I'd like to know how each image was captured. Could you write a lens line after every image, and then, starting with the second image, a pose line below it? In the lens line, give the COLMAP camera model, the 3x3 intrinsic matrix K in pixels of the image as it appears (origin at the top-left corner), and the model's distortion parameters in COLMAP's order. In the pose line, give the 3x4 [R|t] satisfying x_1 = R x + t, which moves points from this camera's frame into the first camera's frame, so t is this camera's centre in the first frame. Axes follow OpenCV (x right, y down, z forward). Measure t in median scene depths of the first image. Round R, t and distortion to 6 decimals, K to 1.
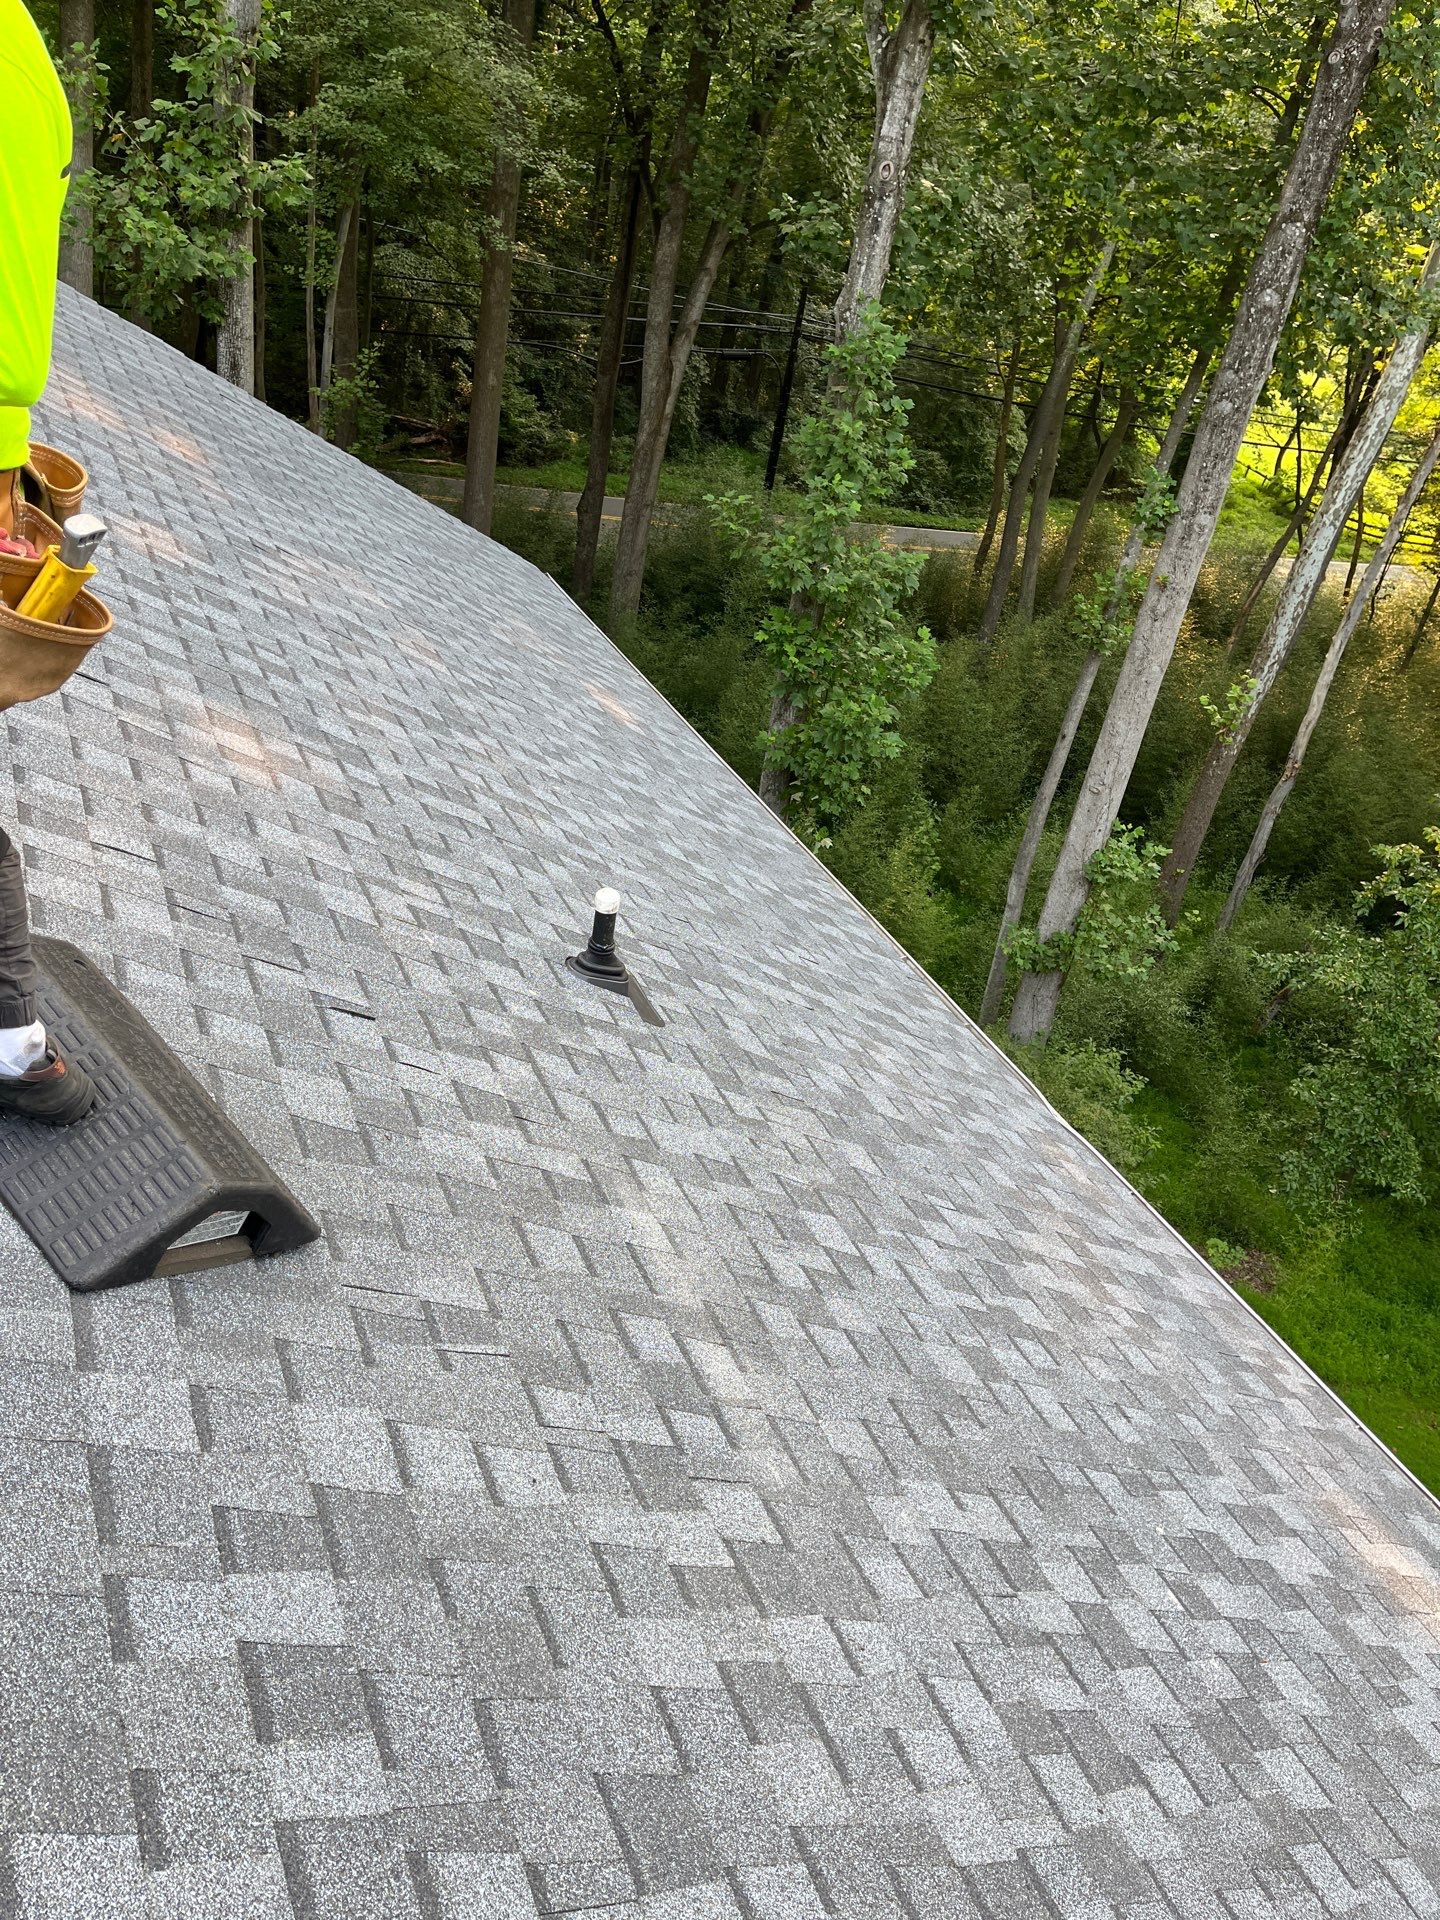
lens RADIAL K [[1383.8, 0, 727.7], [0, 1383.8, 976.1], [0, 0, 1]] dist [0.066309, -0.086094]
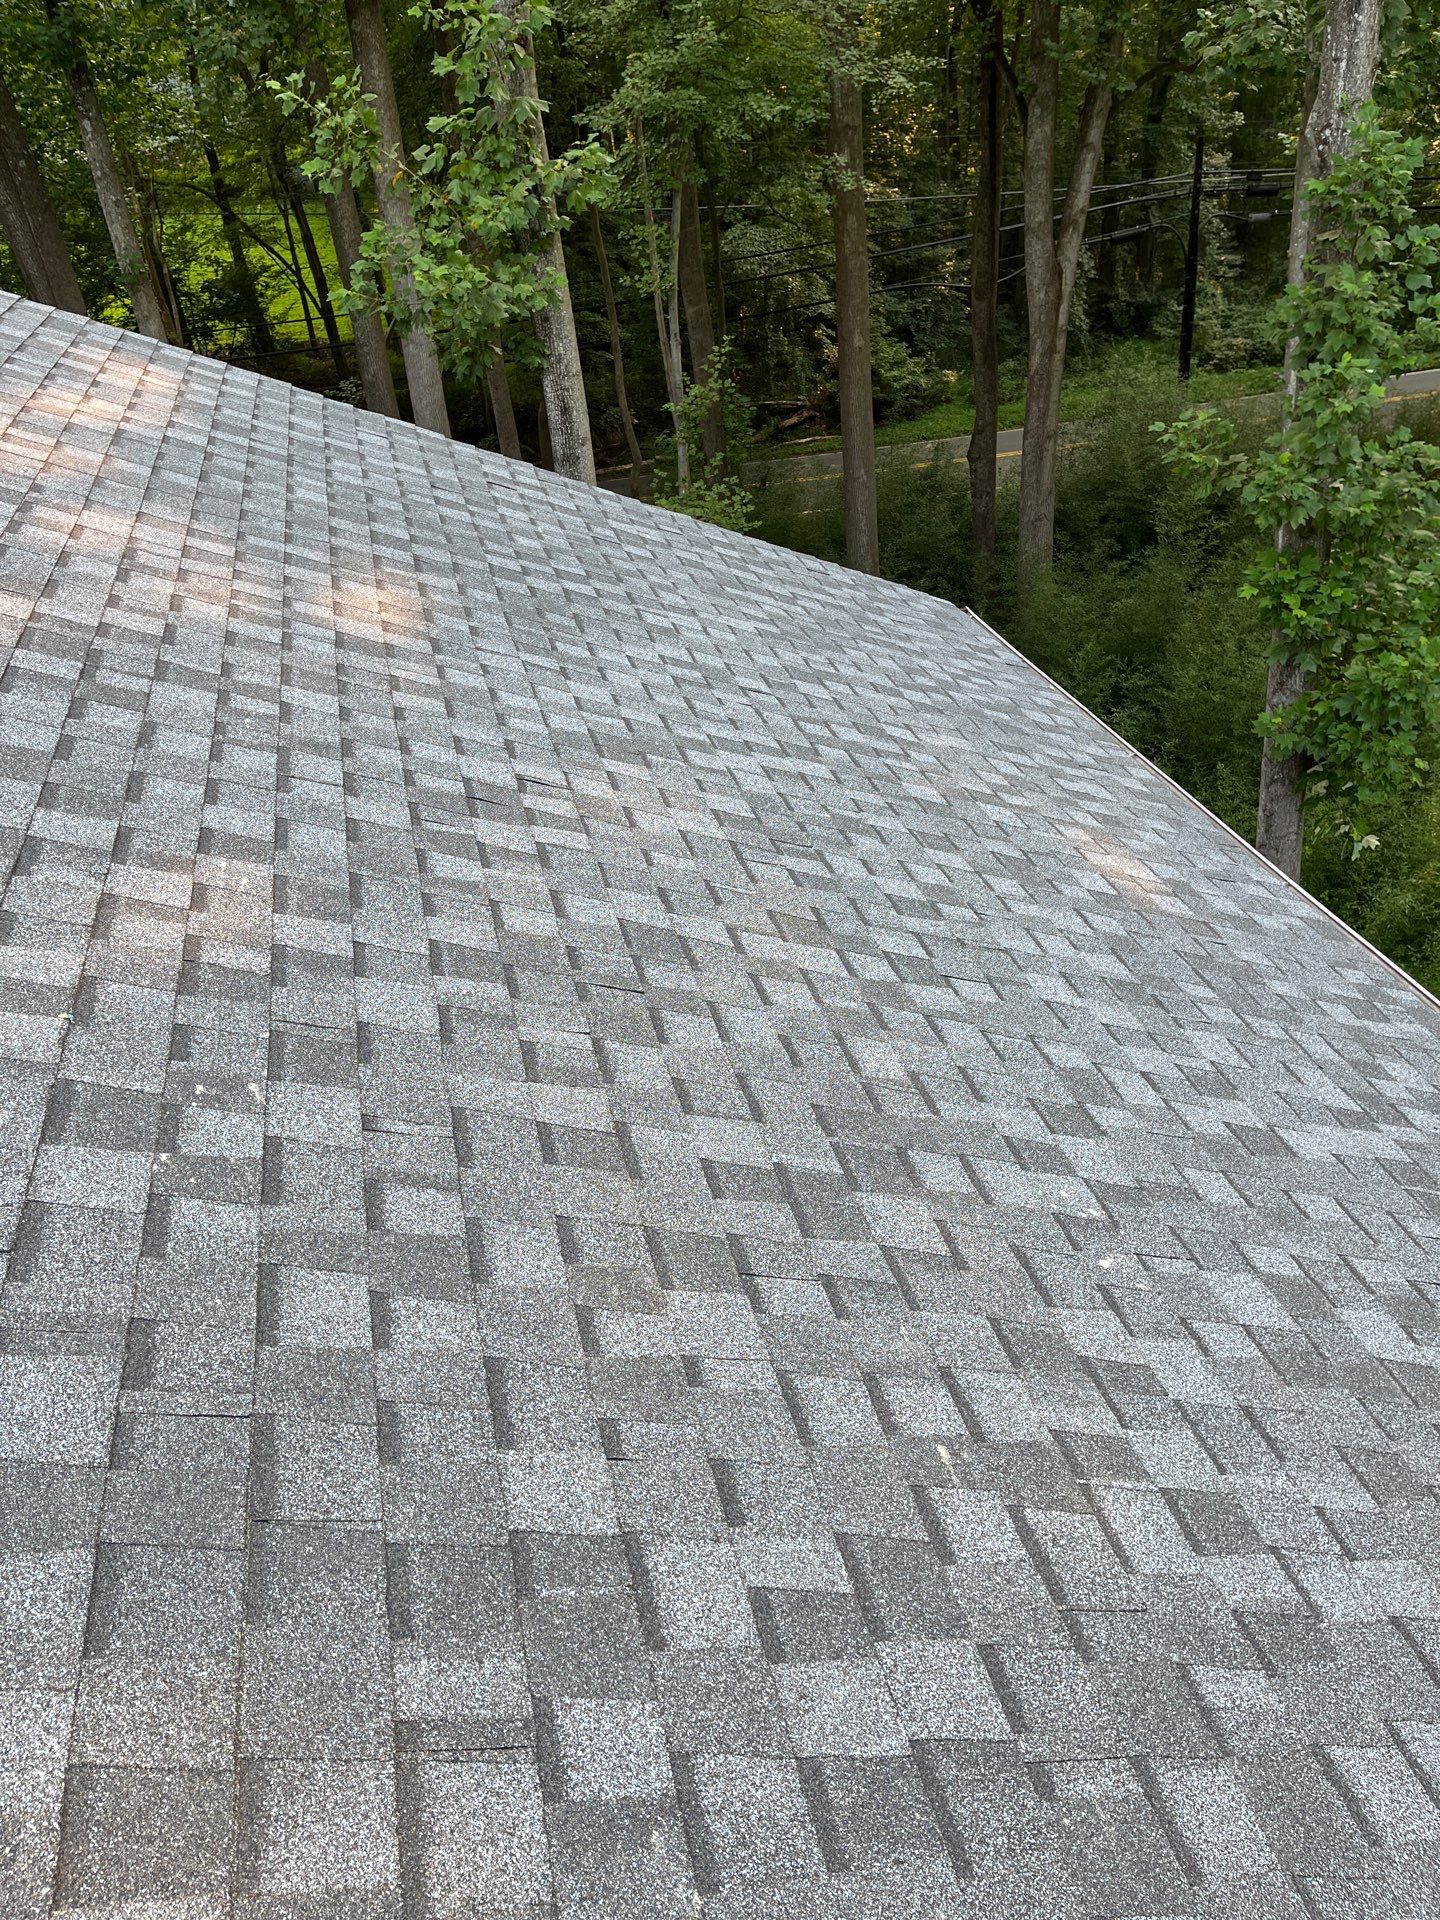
lens RADIAL K [[1383.8, 0, 729.8], [0, 1383.8, 945.1], [0, 0, 1]] dist [0.066309, -0.086094]
pose [[0.943797, -0.121122, -0.307534, -0.037082], [0.126580, 0.991954, -0.002214, -0.105549], [0.305328, -0.036838, 0.951534, 0.226657]]
